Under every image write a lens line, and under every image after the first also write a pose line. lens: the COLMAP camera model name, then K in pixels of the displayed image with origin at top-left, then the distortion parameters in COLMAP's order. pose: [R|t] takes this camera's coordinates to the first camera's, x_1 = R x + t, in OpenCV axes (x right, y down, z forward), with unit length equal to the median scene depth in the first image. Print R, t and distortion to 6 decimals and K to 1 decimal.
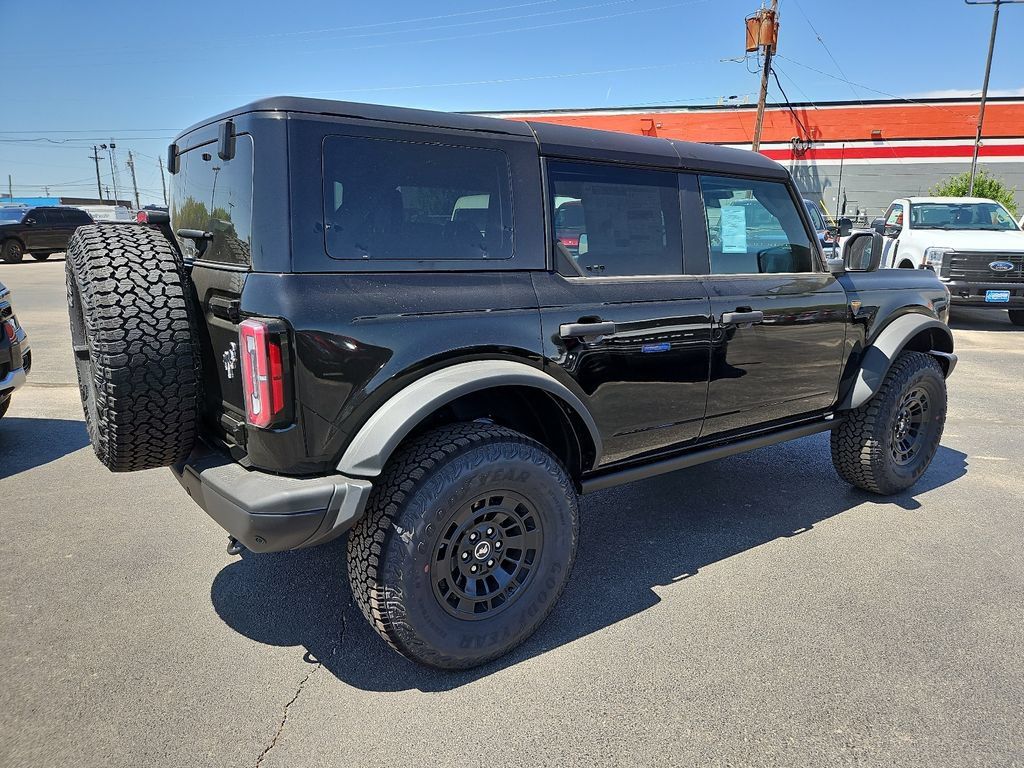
lens RADIAL K [[692.6, 0, 513.2], [0, 692.6, 388.2], [0, 0, 1]] dist [0.060300, -0.051523]
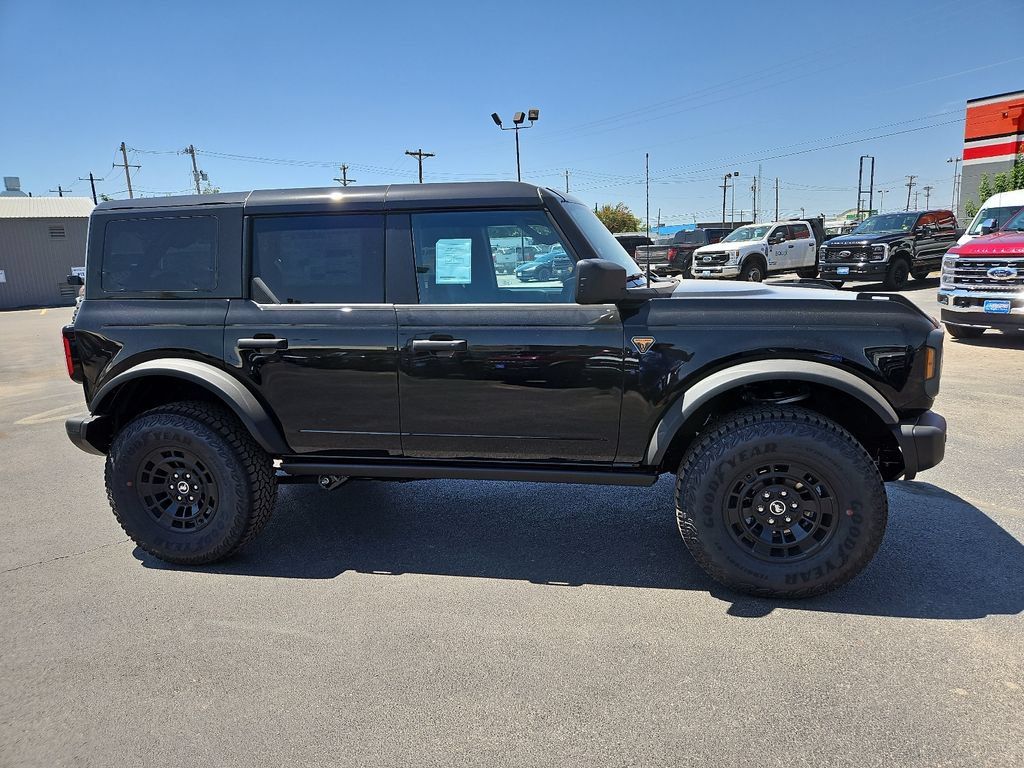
lens RADIAL K [[692.6, 0, 533.2], [0, 692.6, 394.5], [0, 0, 1]] dist [0.060300, -0.051523]
pose [[0.680485, 0.112779, -0.724031, 1.240483], [-0.119300, 0.991953, 0.042387, -0.093241], [0.722985, 0.057533, 0.688464, 0.407431]]
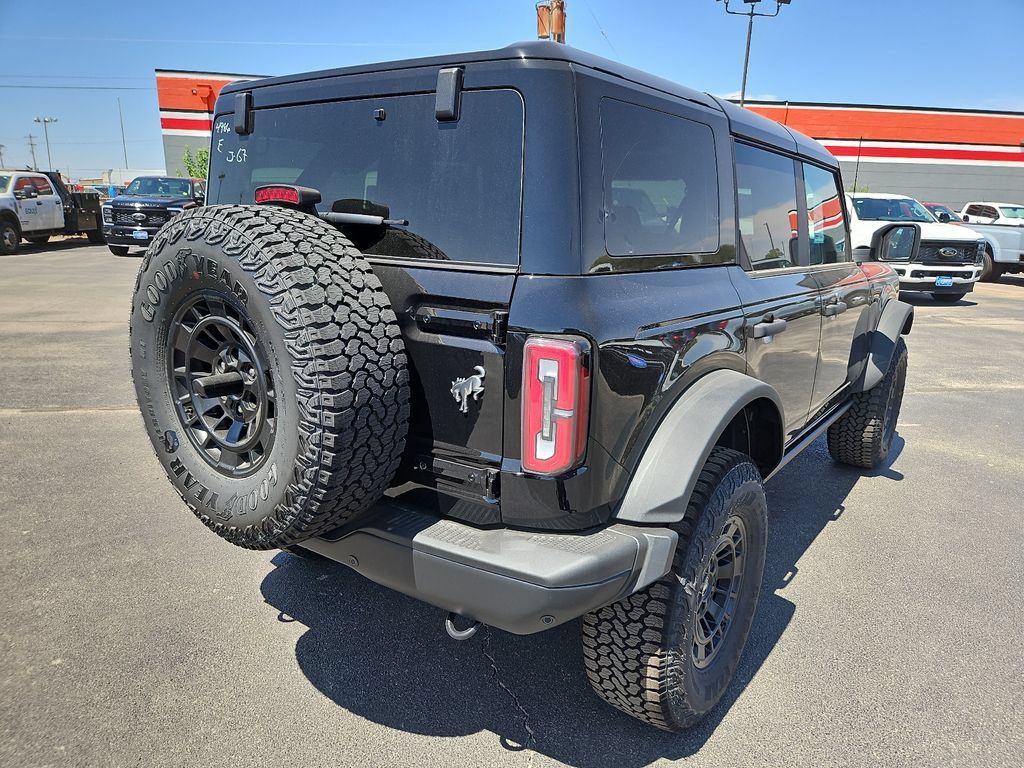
lens RADIAL K [[692.6, 0, 508.7], [0, 692.6, 391.1], [0, 0, 1]] dist [0.060300, -0.051523]
pose [[0.952547, -0.058399, 0.298737, -0.431413], [0.049077, 0.998048, 0.038618, -0.047668], [-0.300409, -0.022124, 0.953554, 0.194171]]
